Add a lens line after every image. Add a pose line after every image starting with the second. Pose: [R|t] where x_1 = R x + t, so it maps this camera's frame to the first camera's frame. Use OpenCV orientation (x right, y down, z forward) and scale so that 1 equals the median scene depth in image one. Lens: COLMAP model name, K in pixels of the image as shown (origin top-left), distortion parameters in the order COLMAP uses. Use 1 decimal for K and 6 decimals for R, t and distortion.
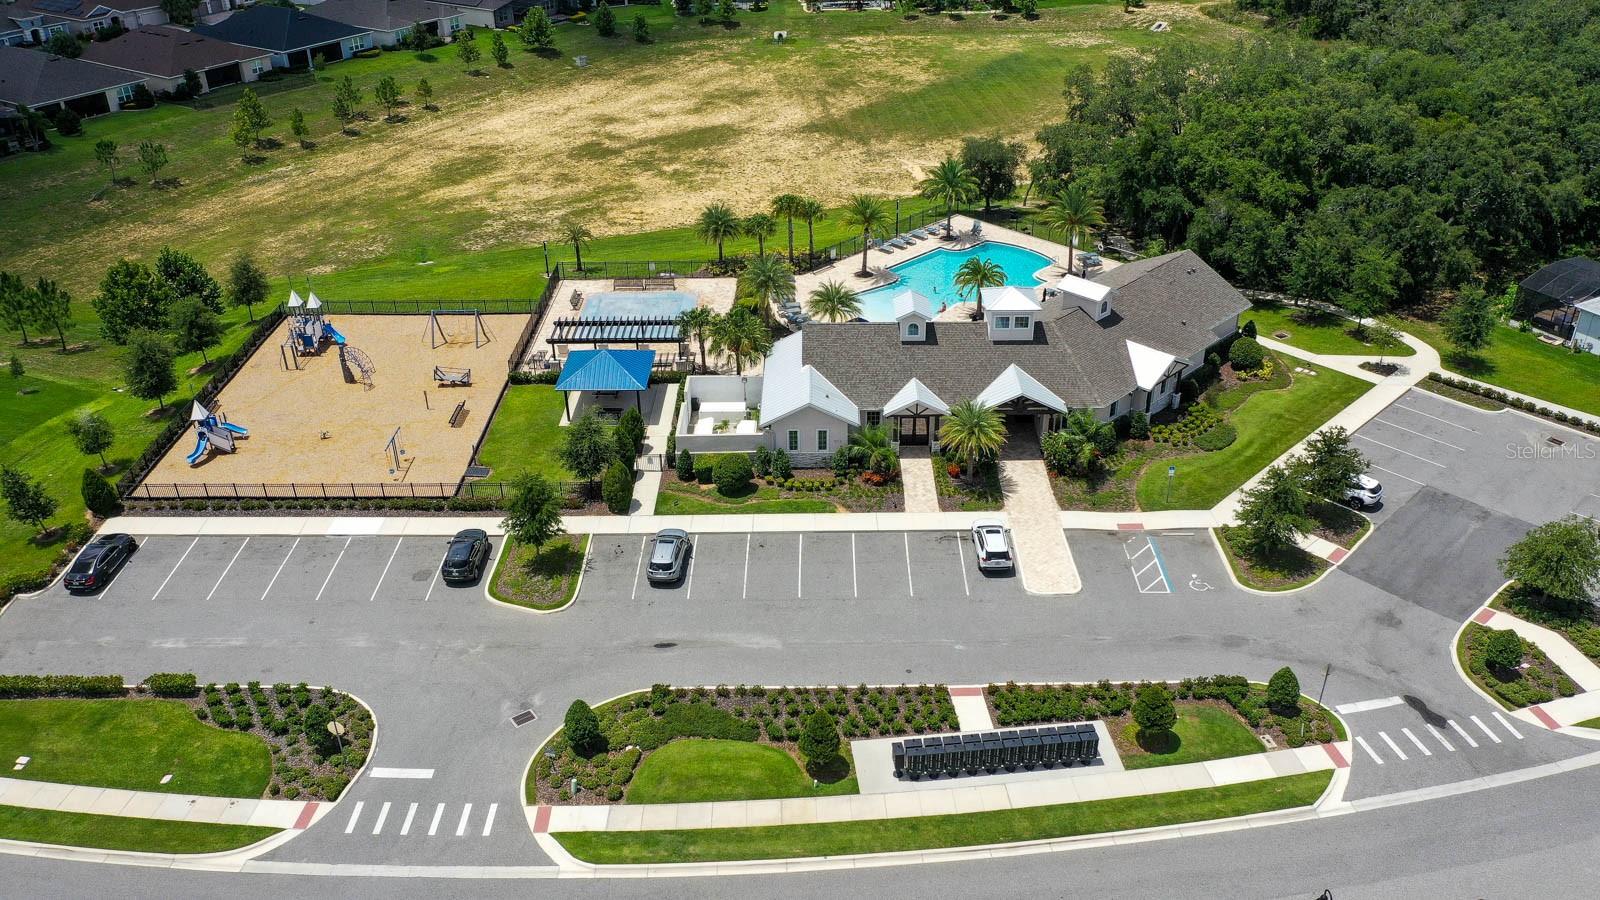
lens RADIAL K [[1259.5, 0, 795.0], [0, 1259.5, 448.1], [0, 0, 1]] dist [-0.024099, 0.006273]
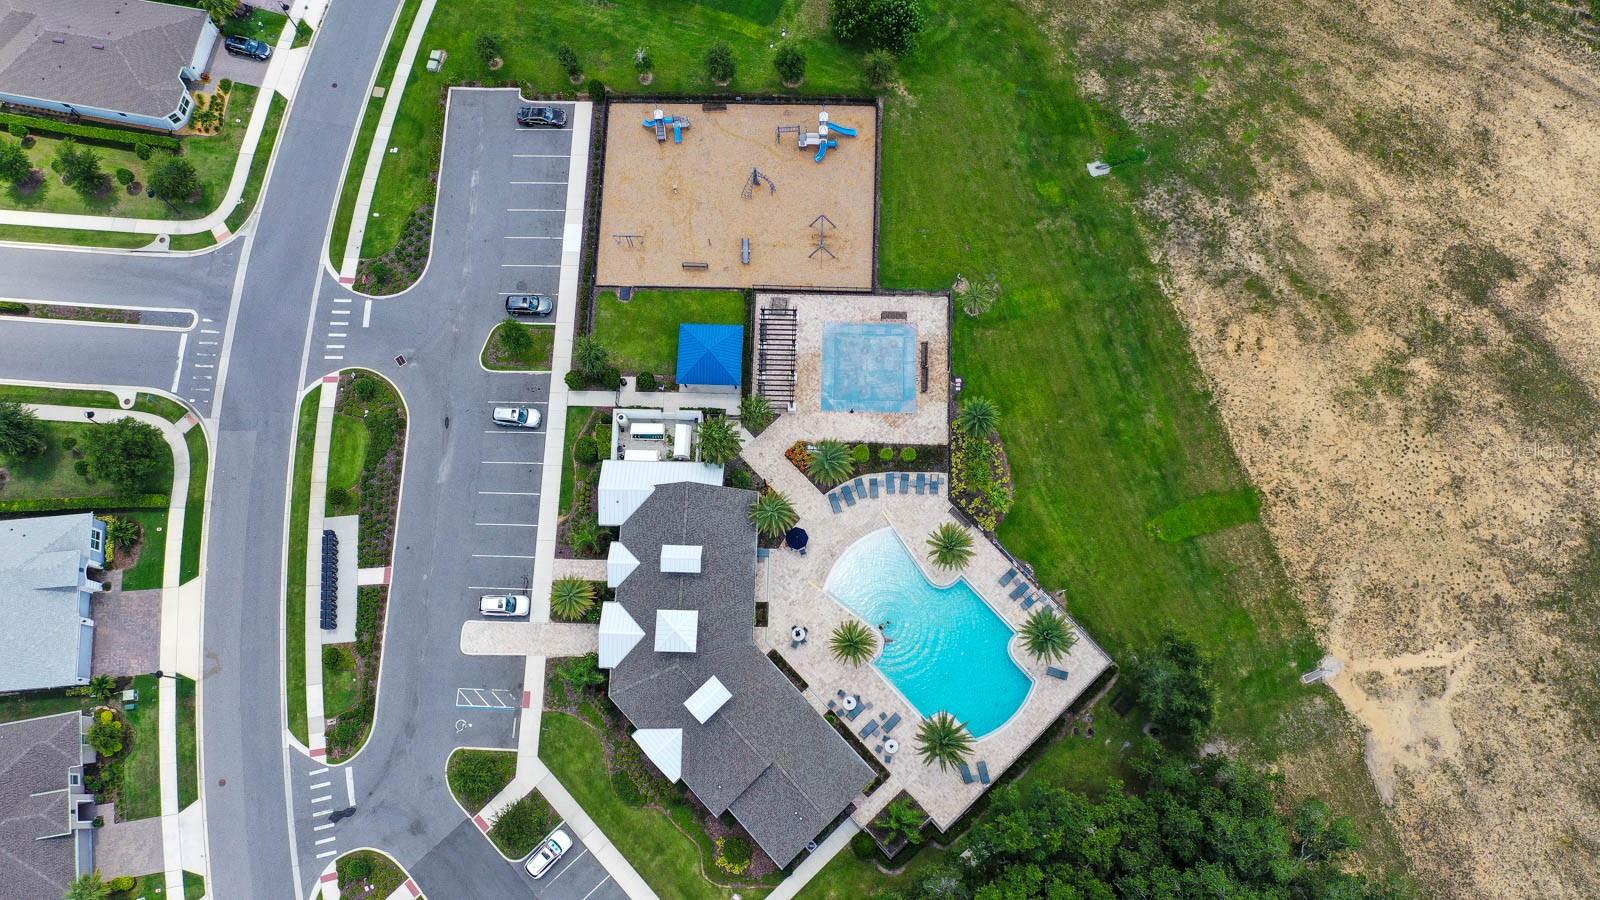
lens RADIAL K [[1259.5, 0, 795.0], [0, 1259.5, 448.1], [0, 0, 1]] dist [-0.024099, 0.006273]
pose [[-0.017767, 0.968037, -0.250178, 0.290647], [-0.475780, 0.211887, 0.853661, -1.244224], [0.879385, 0.134197, 0.456808, 0.448668]]
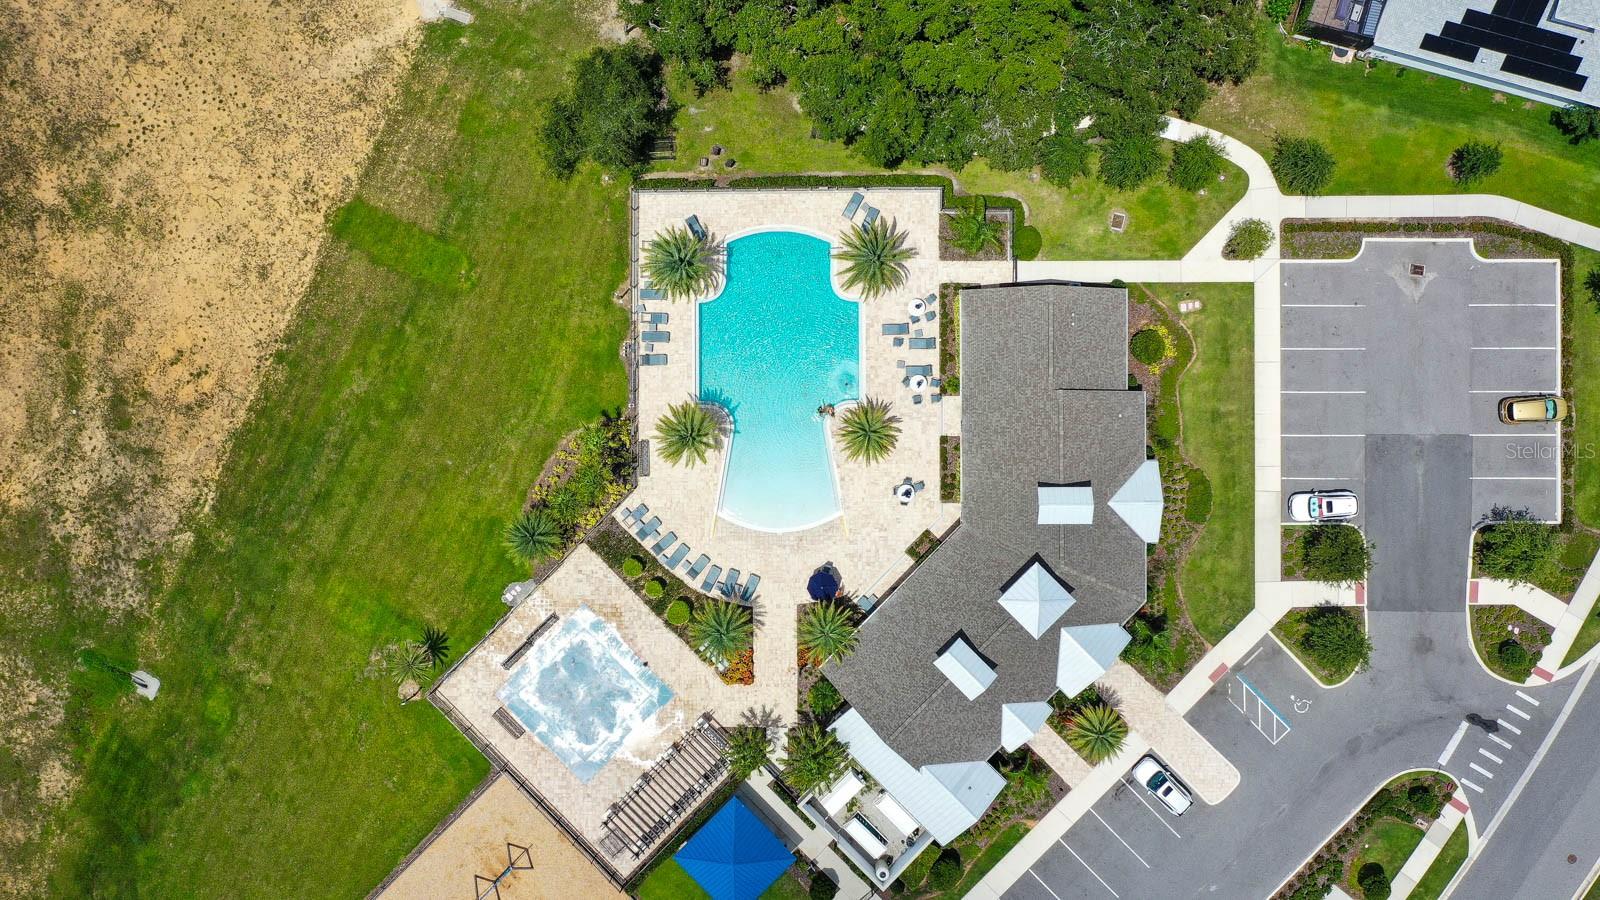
lens RADIAL K [[1300.7, 0, 794.9], [0, 1300.7, 447.2], [0, 0, 1]] dist [-0.024989, 0.009932]
pose [[0.694445, -0.719540, -0.002850, 0.119962], [0.364932, 0.348785, 0.863234, -1.027725], [-0.620138, -0.600509, 0.504795, 0.628459]]
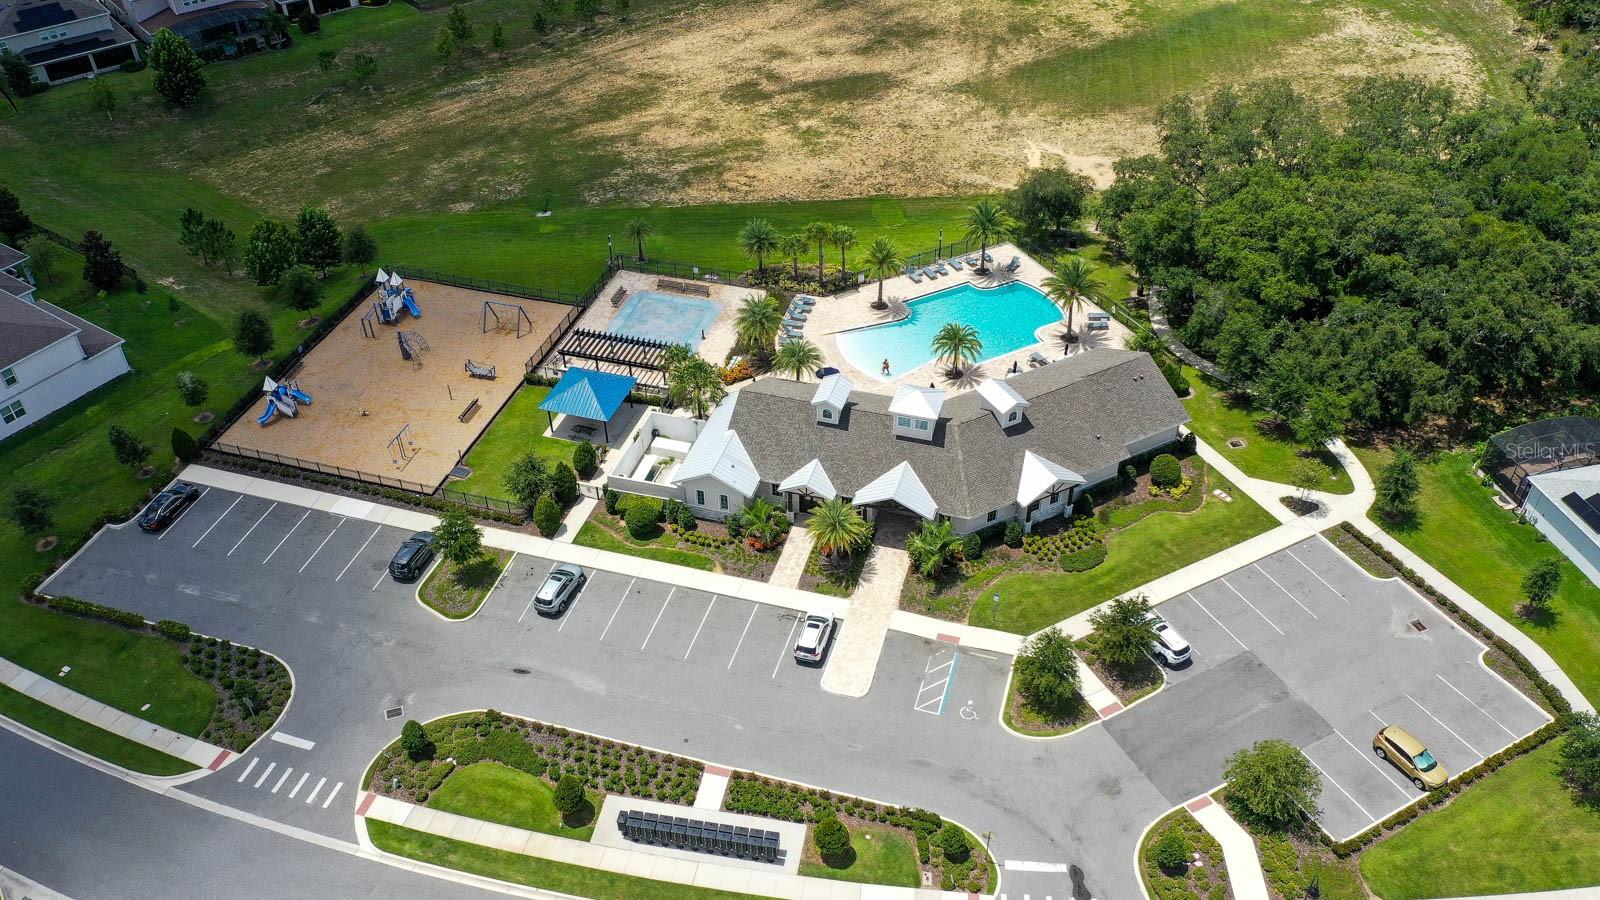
lens RADIAL K [[1253.2, 0, 793.7], [0, 1253.2, 449.0], [0, 0, 1]] dist [-0.020849, -0.000654]
pose [[0.959236, 0.174559, -0.222250, 0.295445], [-0.137672, 0.975441, 0.171933, -0.232902], [0.246804, -0.134326, 0.959710, -0.079812]]
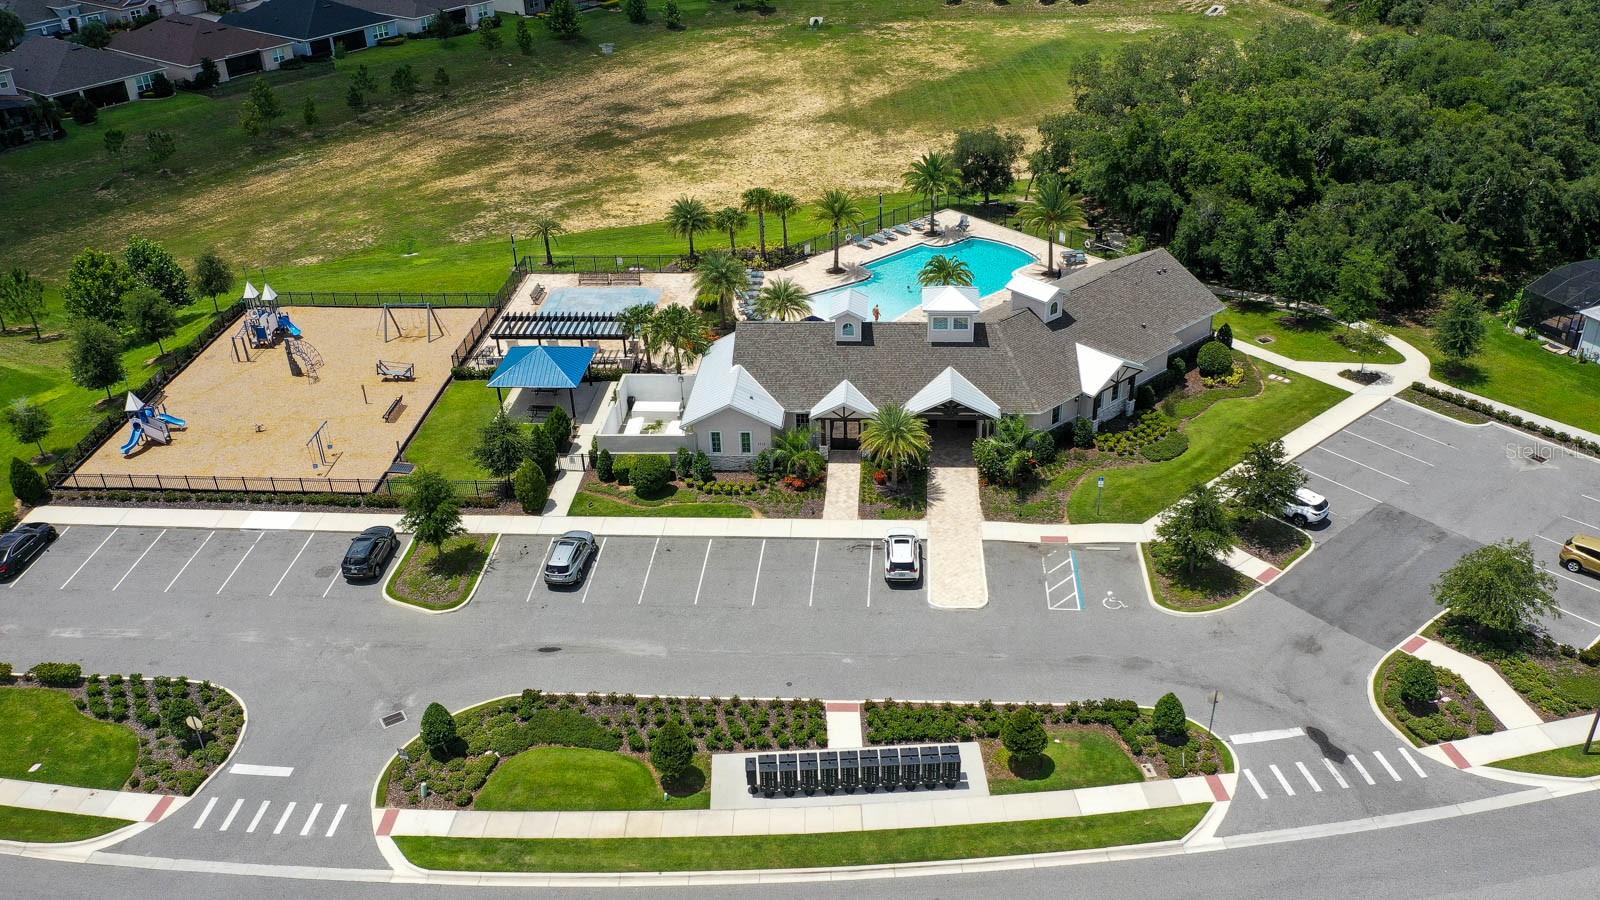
lens RADIAL K [[1300.7, 0, 794.9], [0, 1300.7, 447.2], [0, 0, 1]] dist [-0.024989, 0.009932]
pose [[0.997430, 0.018706, -0.069164, 0.114550], [-0.018620, 0.999825, 0.001892, -0.004830], [0.069187, -0.000600, 0.997604, 0.002723]]
